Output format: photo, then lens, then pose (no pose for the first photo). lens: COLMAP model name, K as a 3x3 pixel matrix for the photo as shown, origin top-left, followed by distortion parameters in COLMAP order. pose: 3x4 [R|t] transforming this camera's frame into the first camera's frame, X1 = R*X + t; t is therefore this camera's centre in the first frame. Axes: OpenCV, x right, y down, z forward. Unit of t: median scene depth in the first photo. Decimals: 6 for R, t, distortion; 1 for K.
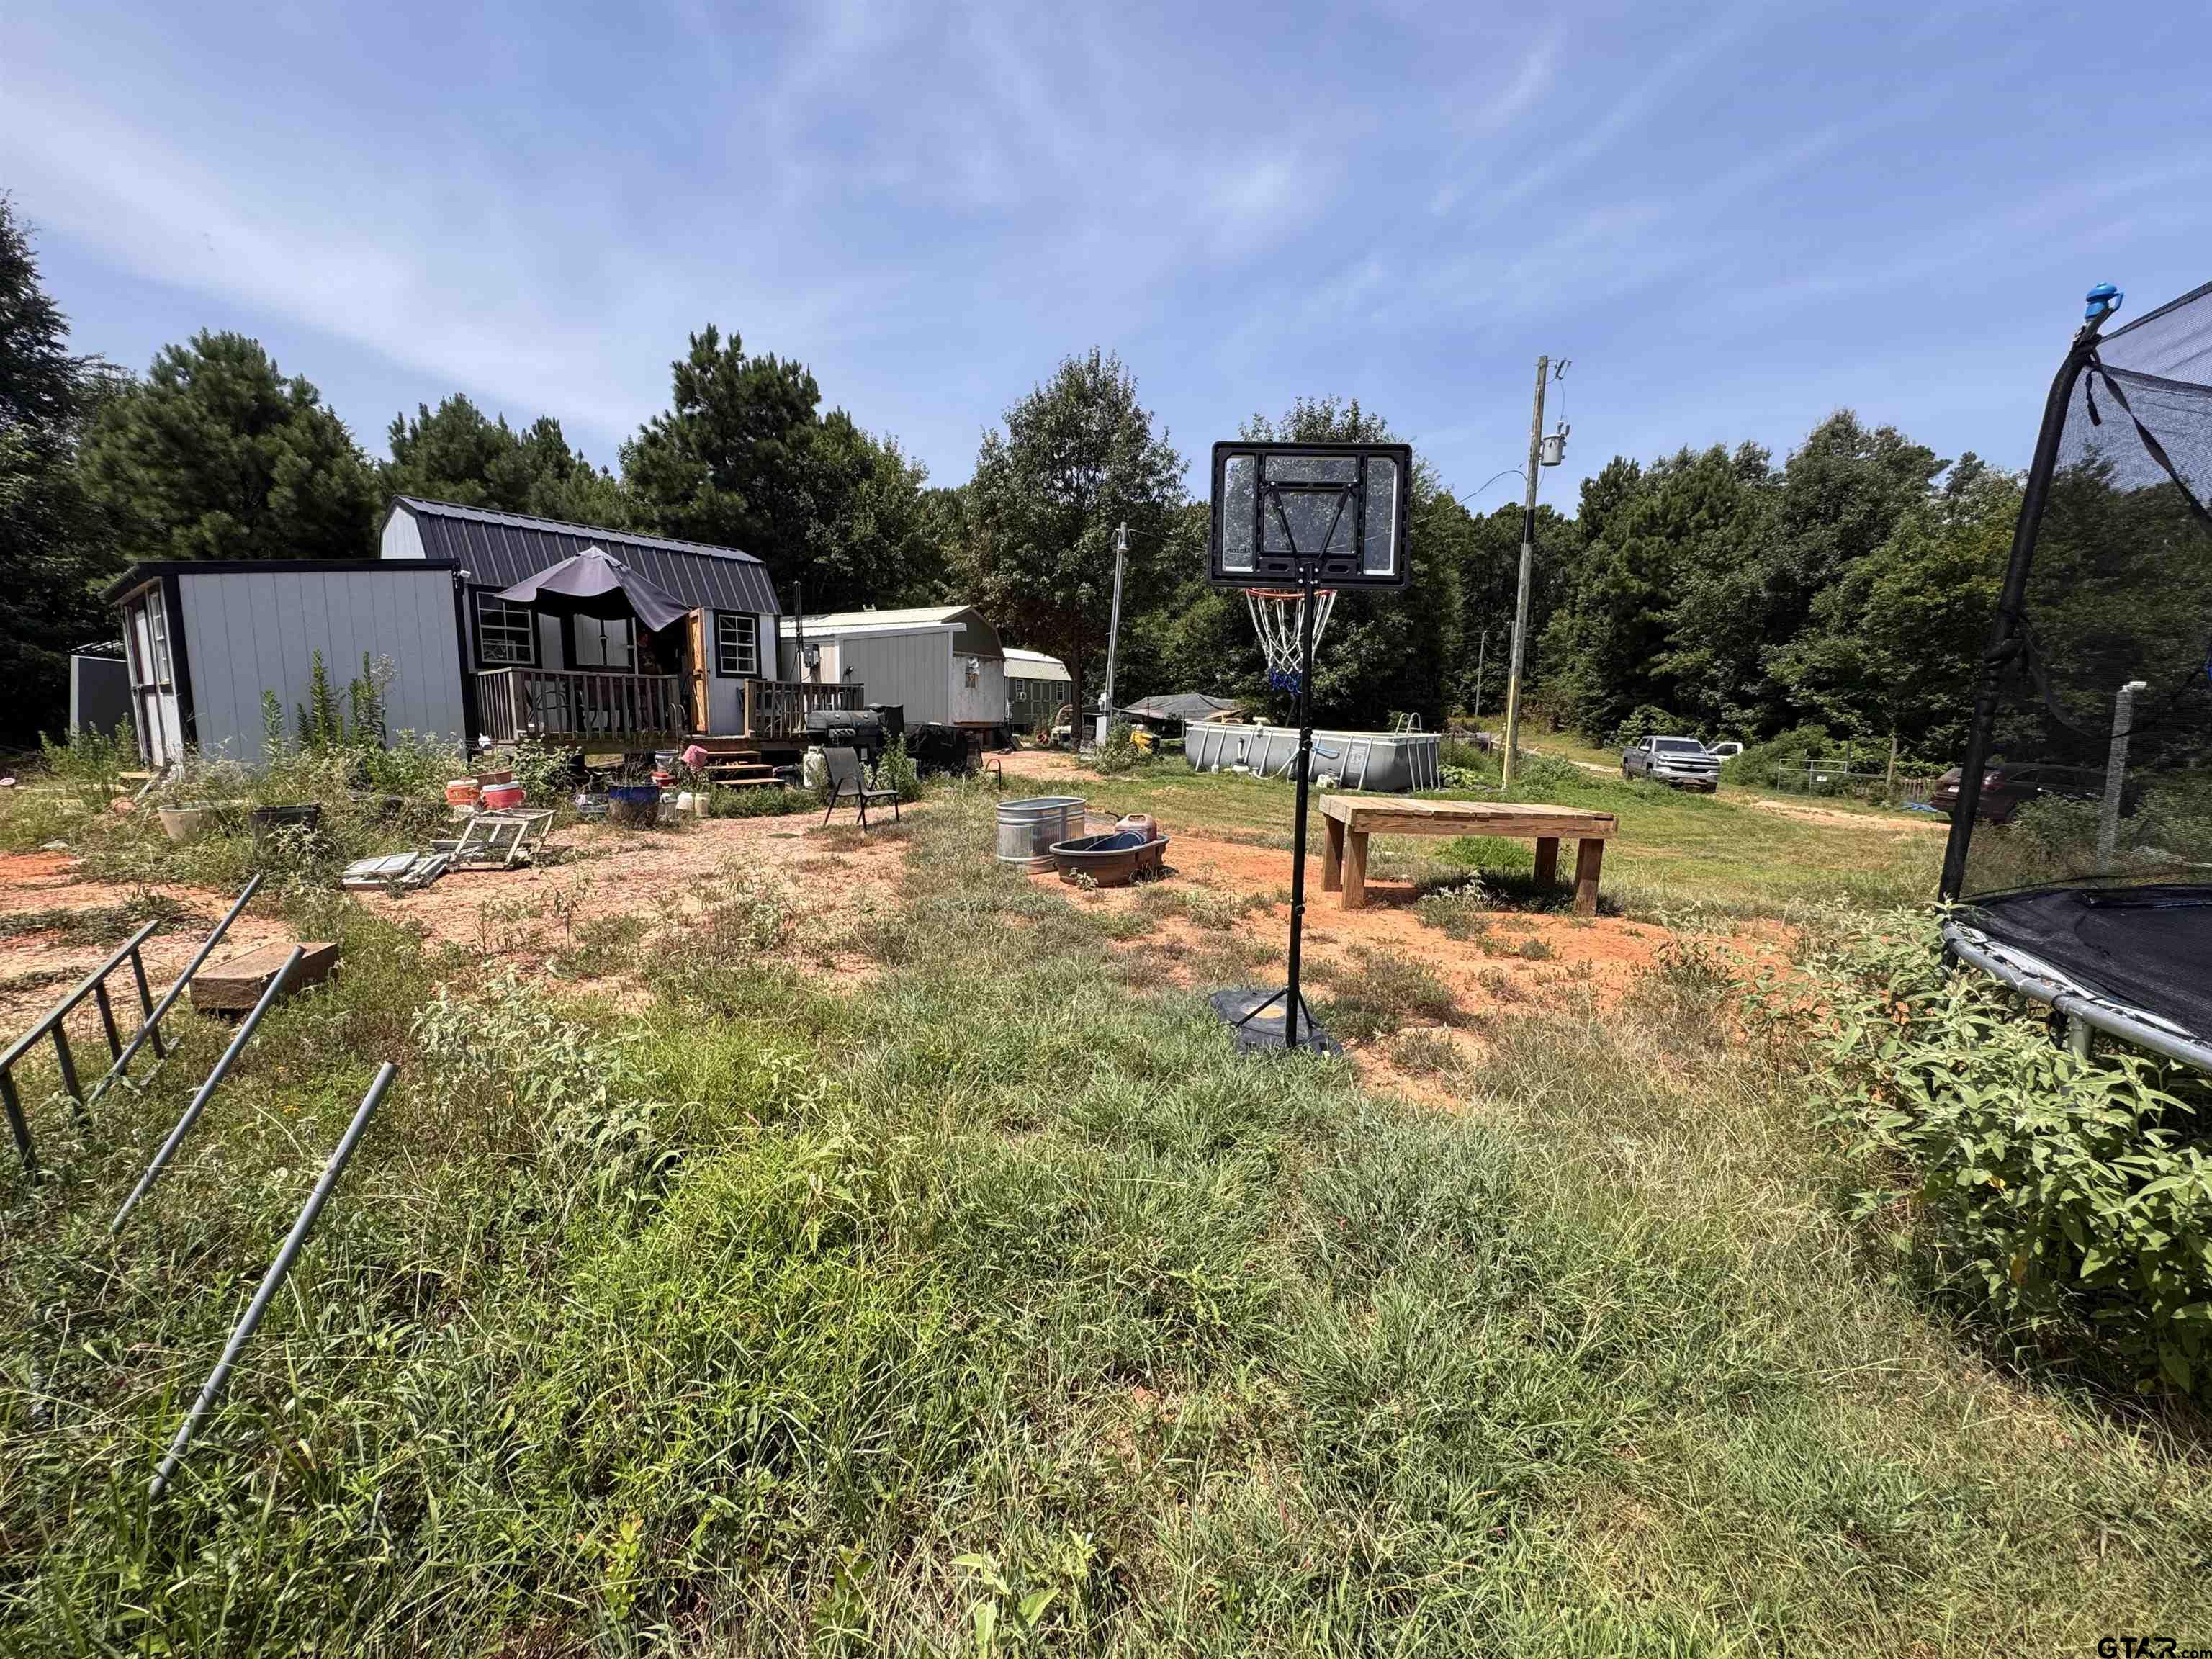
lens RADIAL K [[891.3, 0, 1099.4], [0, 891.3, 834.9], [0, 0, 1]] dist [-0.003435, 0.000713]
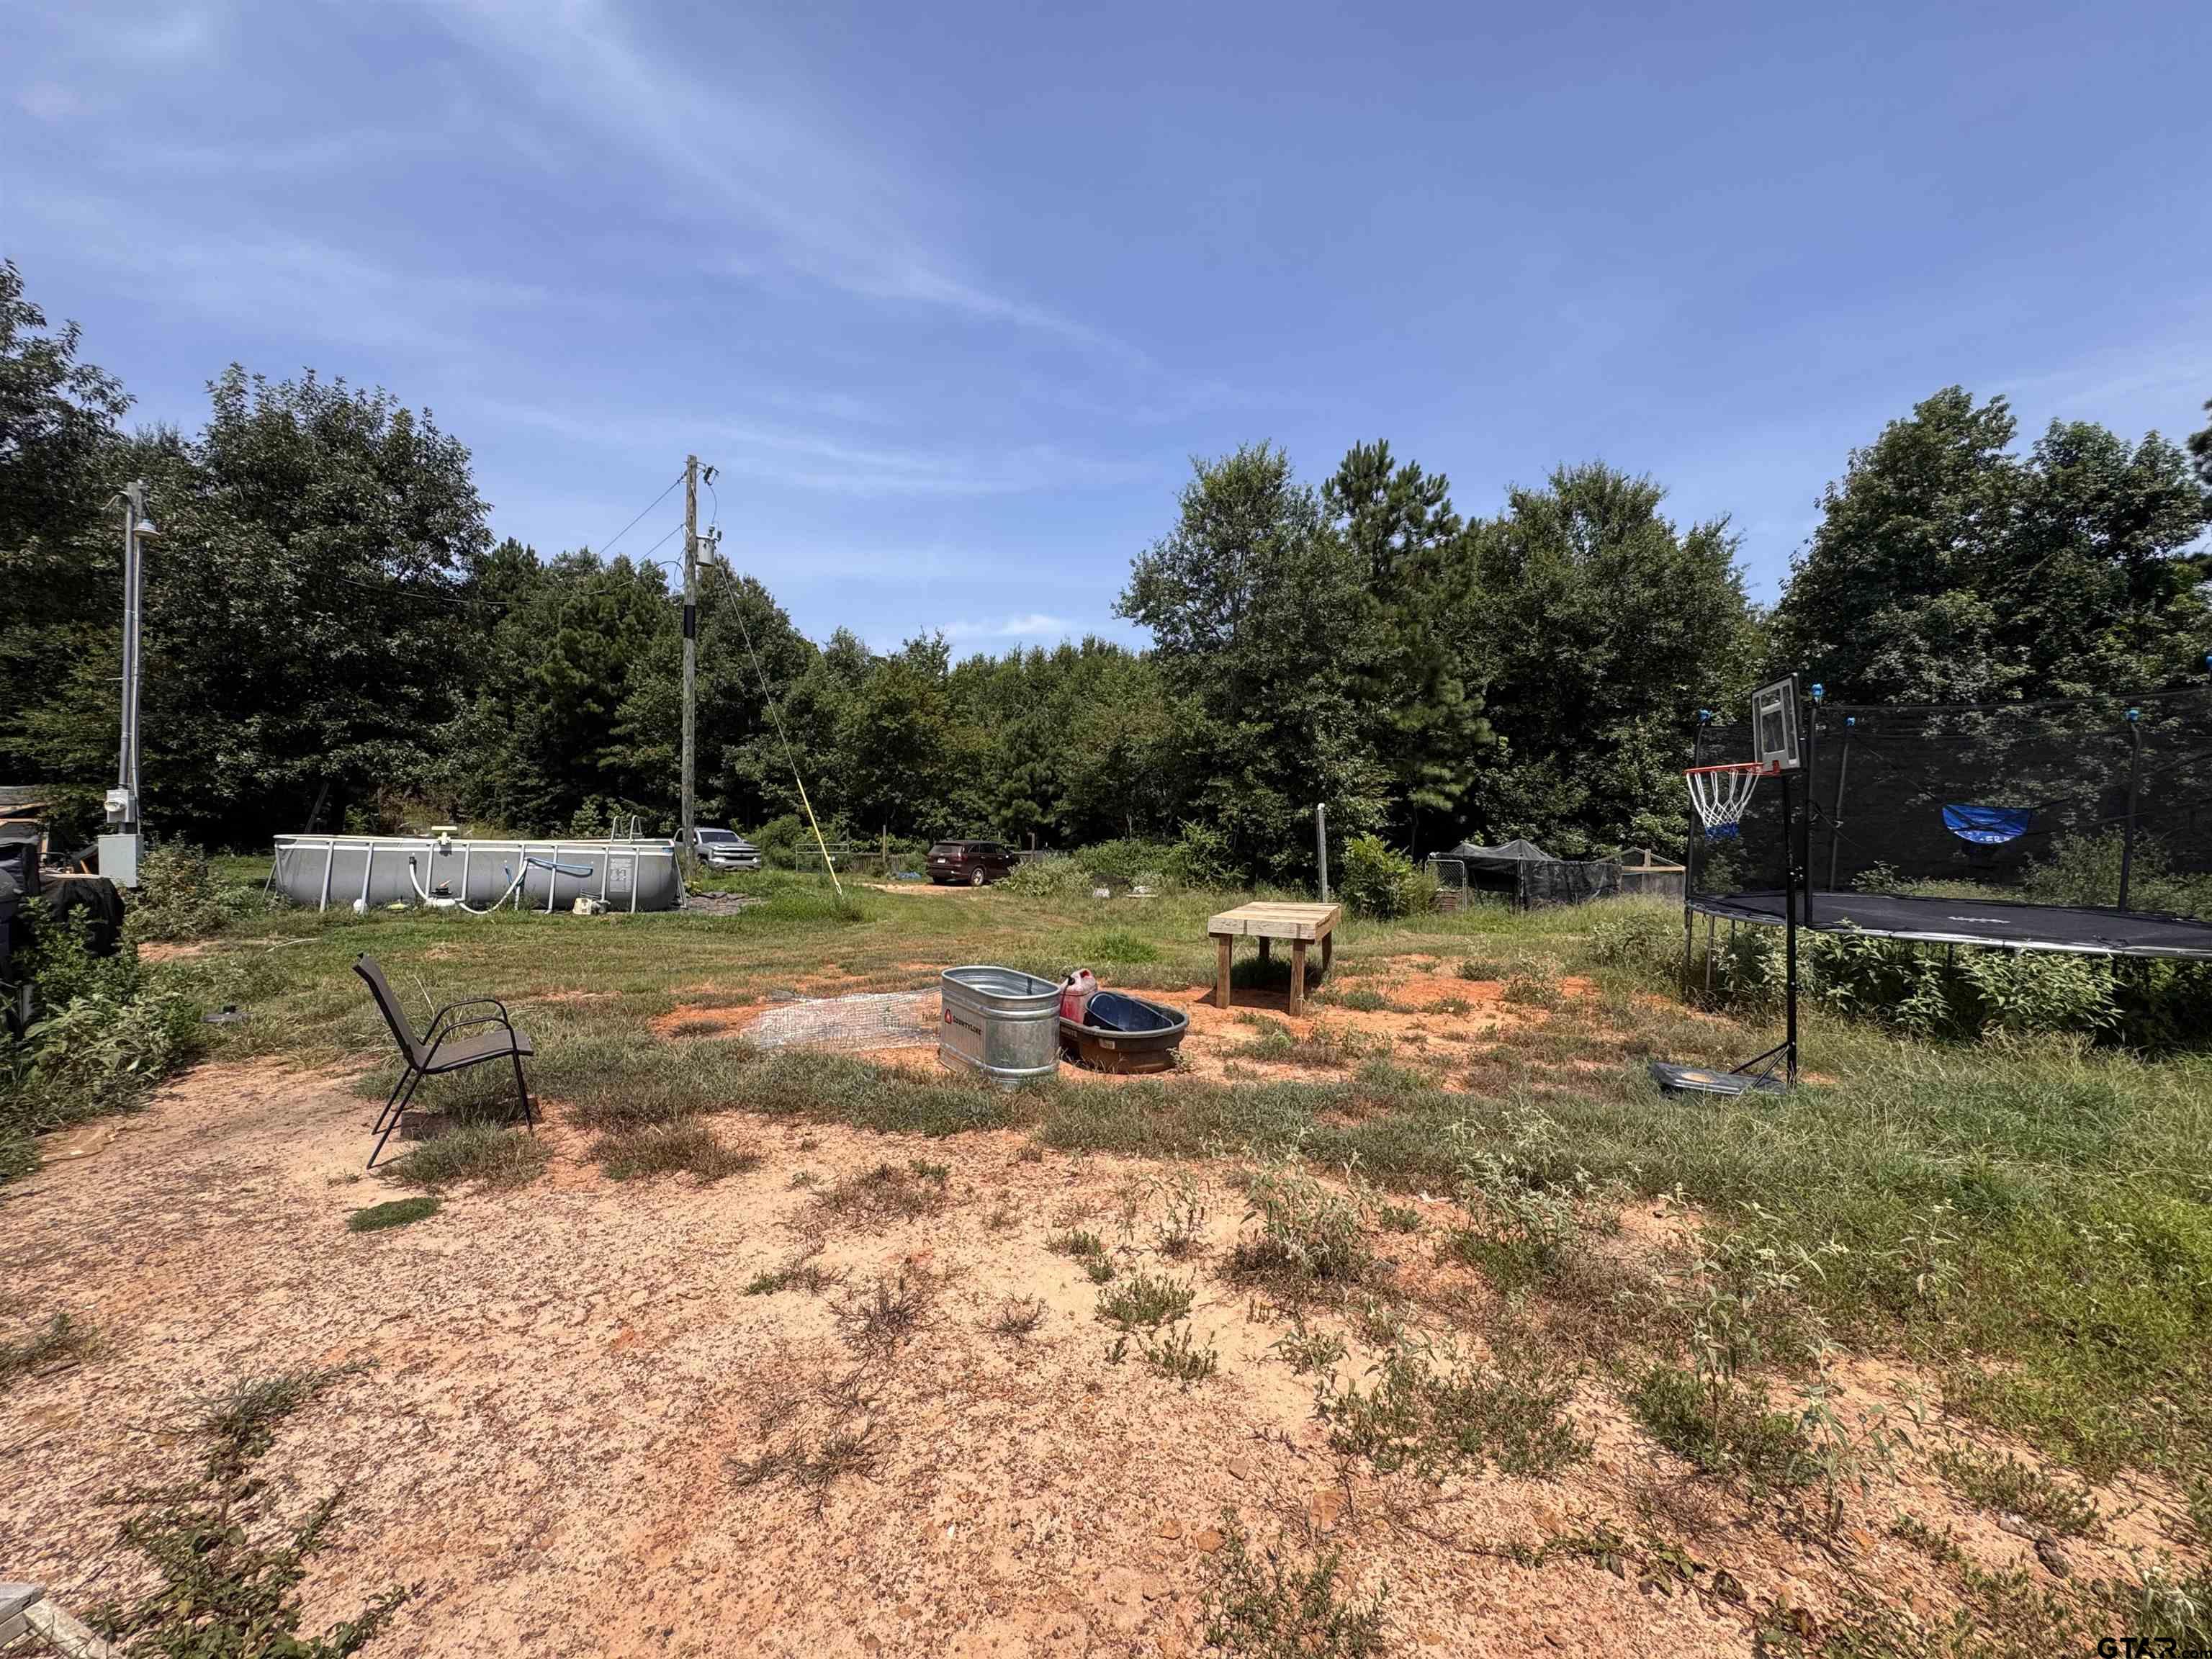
lens RADIAL K [[891.3, 0, 1099.9], [0, 891.3, 826.3], [0, 0, 1]] dist [-0.003435, 0.000713]
pose [[0.361536, -0.028848, 0.931912, -0.120966], [0.123006, 0.992260, -0.017004, -0.024907], [-0.924208, 0.120779, 0.362286, 0.120059]]
